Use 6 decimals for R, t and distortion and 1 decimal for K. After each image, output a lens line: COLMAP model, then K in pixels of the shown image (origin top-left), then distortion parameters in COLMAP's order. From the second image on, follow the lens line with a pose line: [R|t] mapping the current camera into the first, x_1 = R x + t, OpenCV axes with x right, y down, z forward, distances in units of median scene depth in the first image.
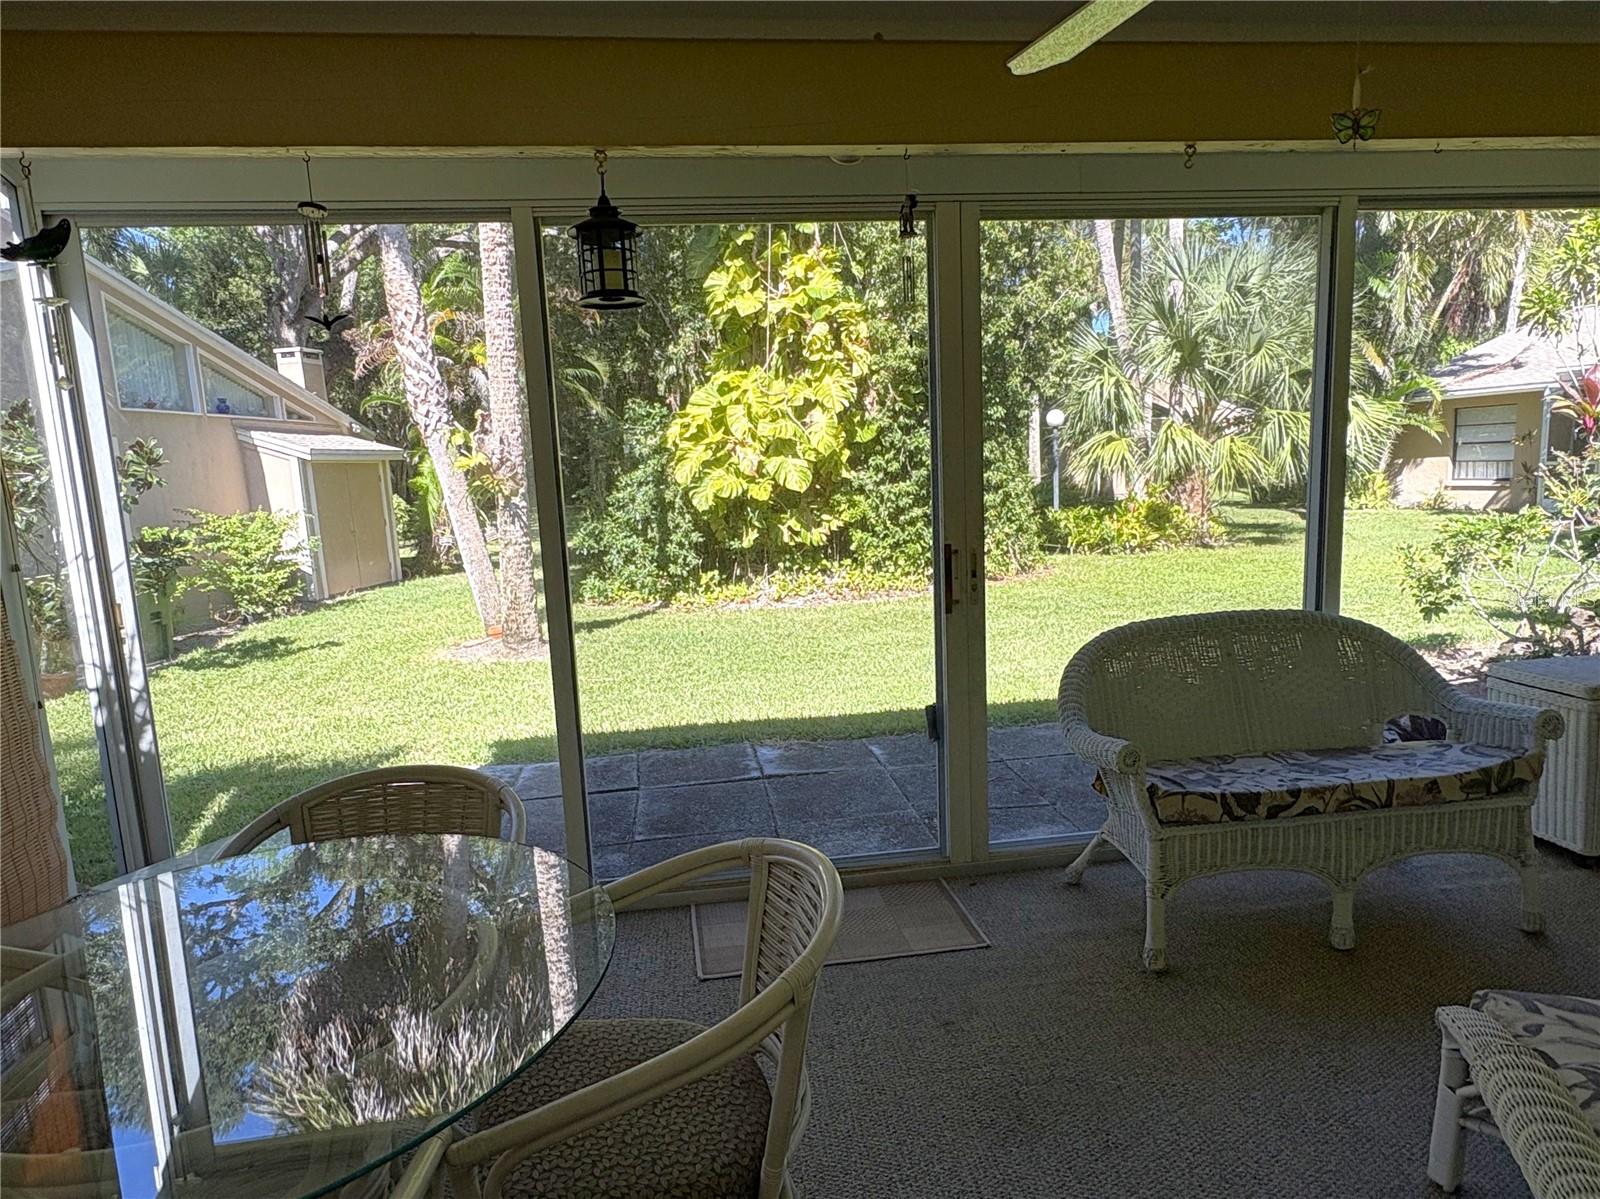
lens RADIAL K [[928.7, 0, 800.0], [0, 928.7, 599.5], [0, 0, 1]] dist [0.002914, -0.001092]
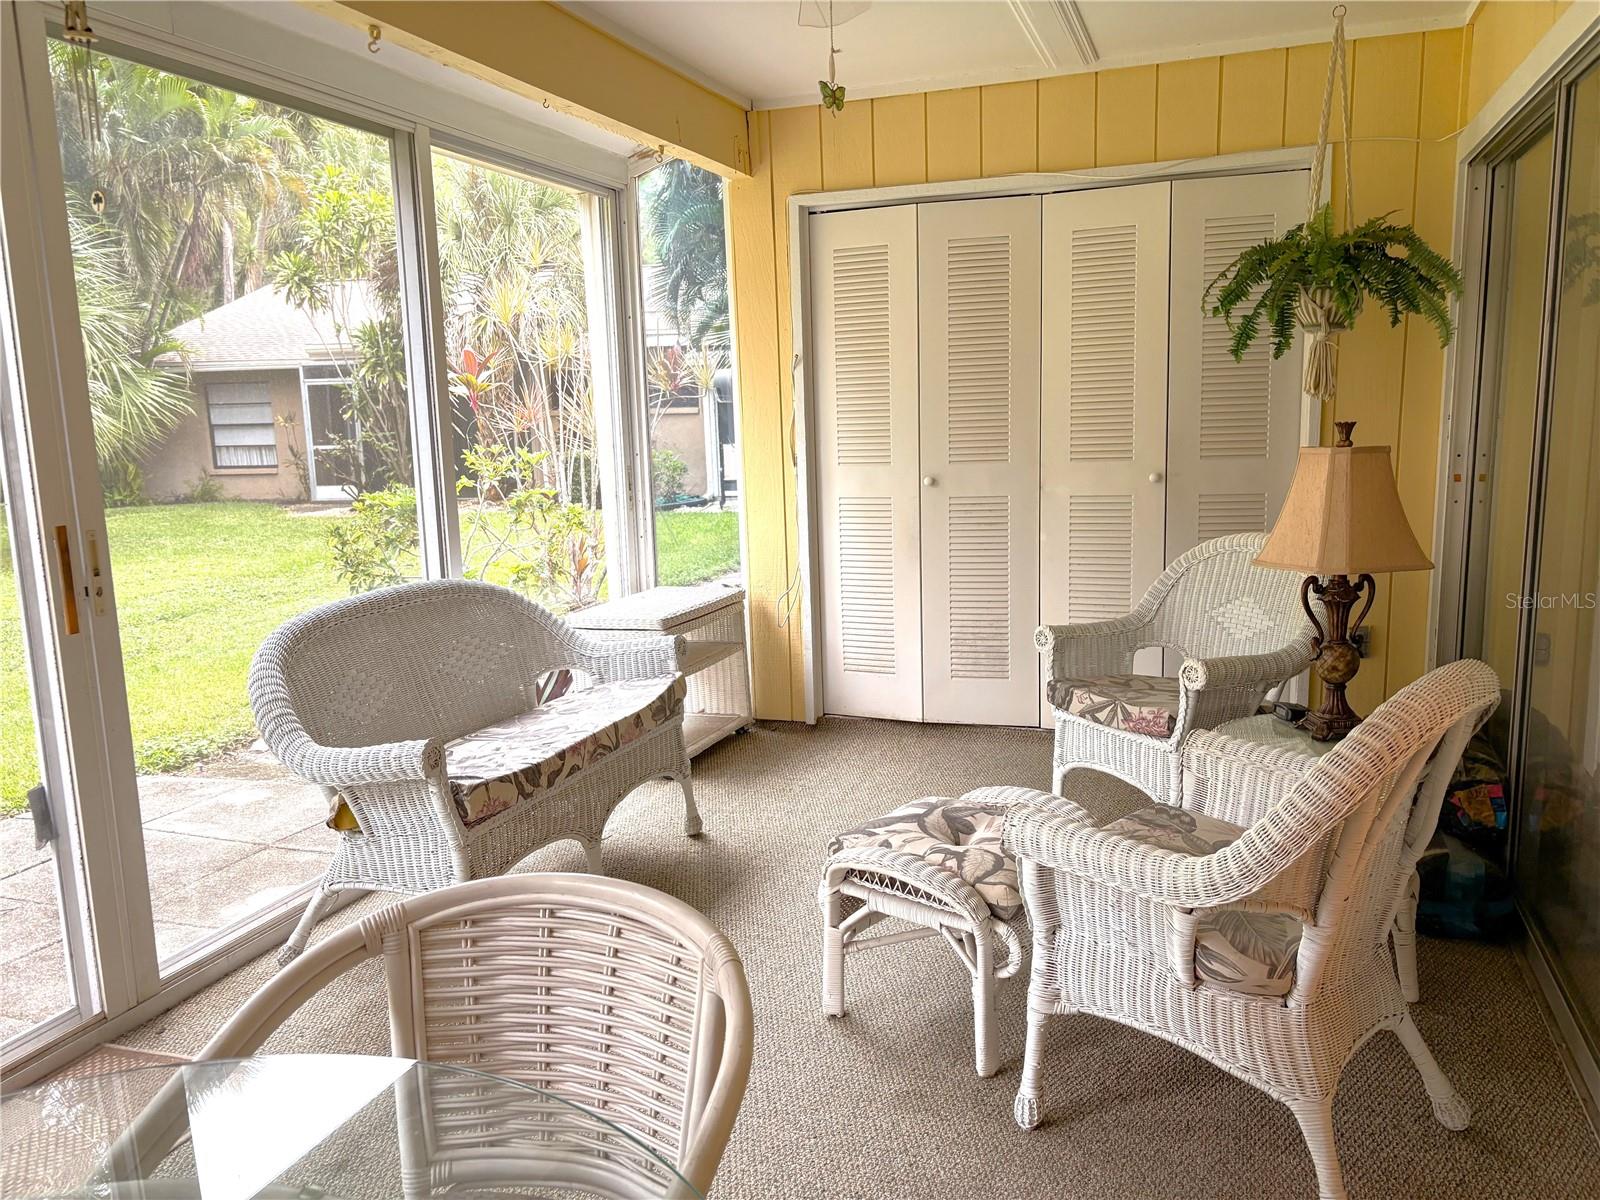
lens RADIAL K [[1213.4, 0, 797.6], [0, 1213.4, 610.5], [0, 0, 1]] dist [0.032827, -0.008587]
pose [[0.459532, -0.119177, 0.880129, -0.098017], [0.135207, 0.988793, 0.063297, 0.003861], [-0.877809, 0.089912, 0.470496, 0.044005]]
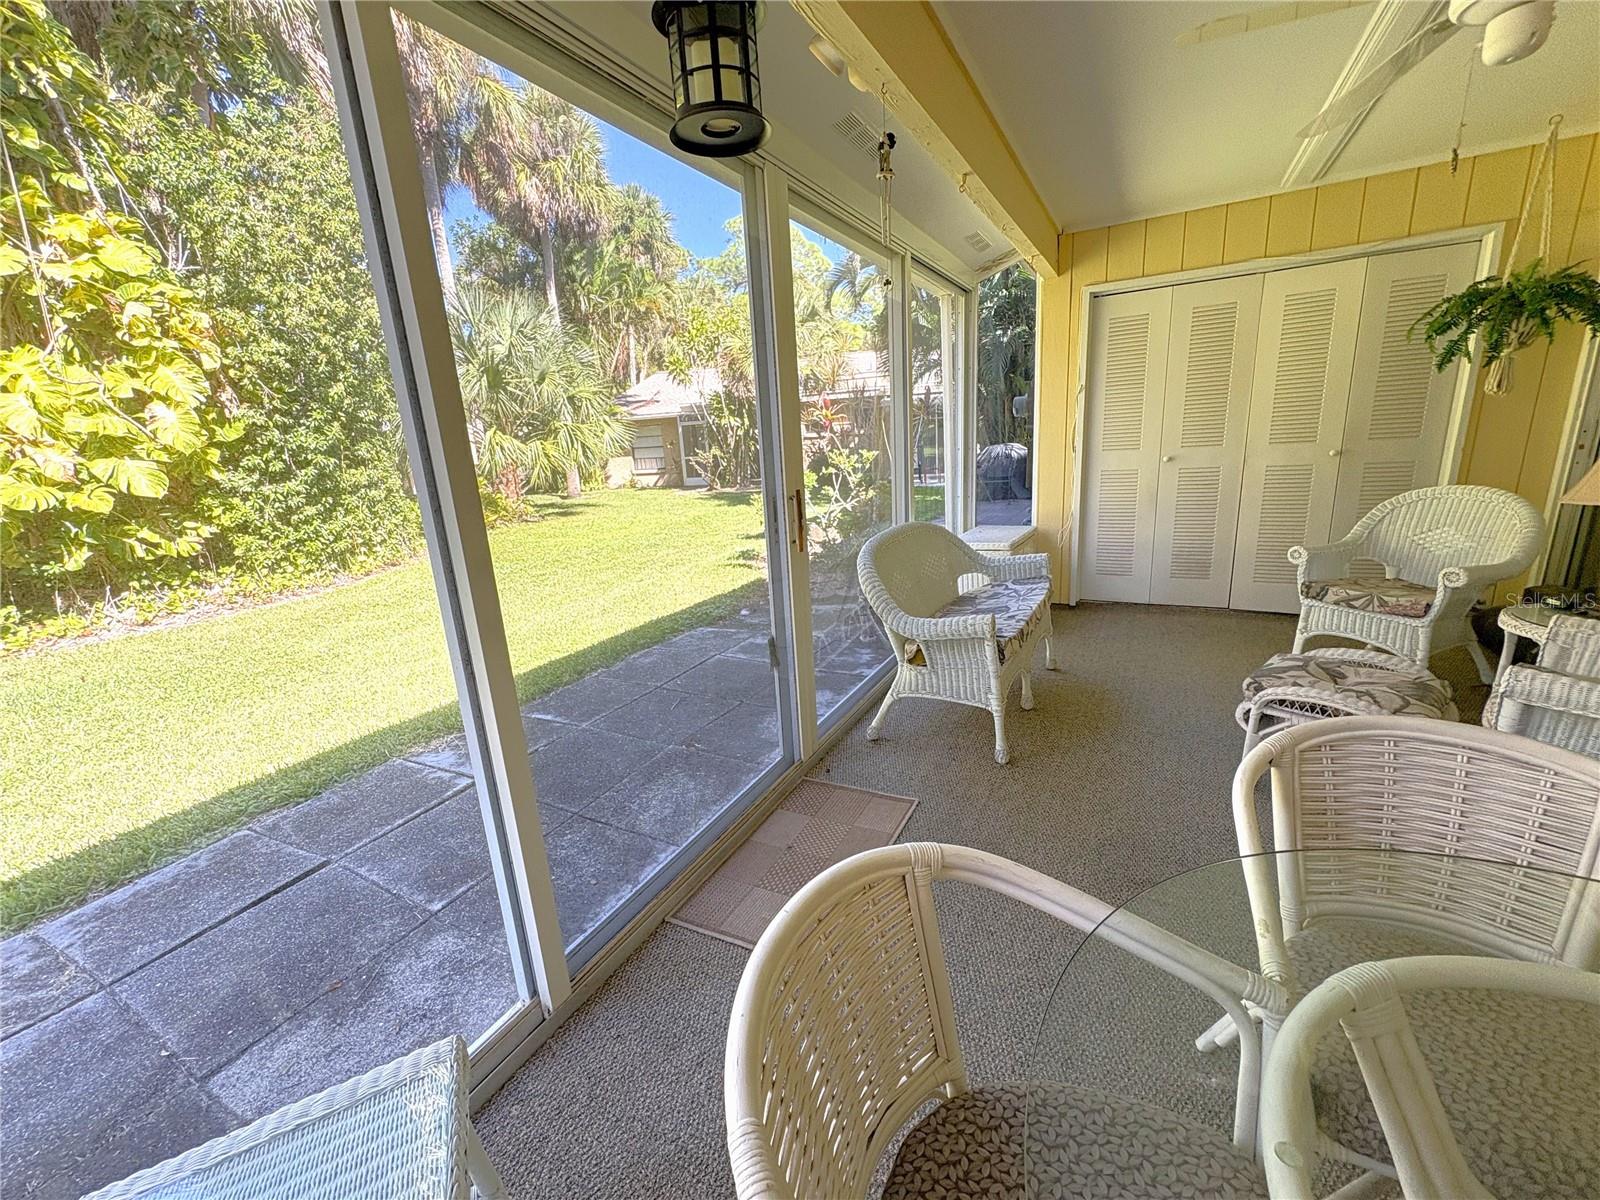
lens RADIAL K [[636.3, 0, 800.0], [0, 636.3, 600.0], [0, 0, 1]] dist [0.000096, 0.000302]
pose [[0.593496, -0.193897, 0.781131, -0.126184], [0.149107, 0.980234, 0.130030, -0.007610], [-0.790904, 0.039299, 0.610677, 0.145830]]
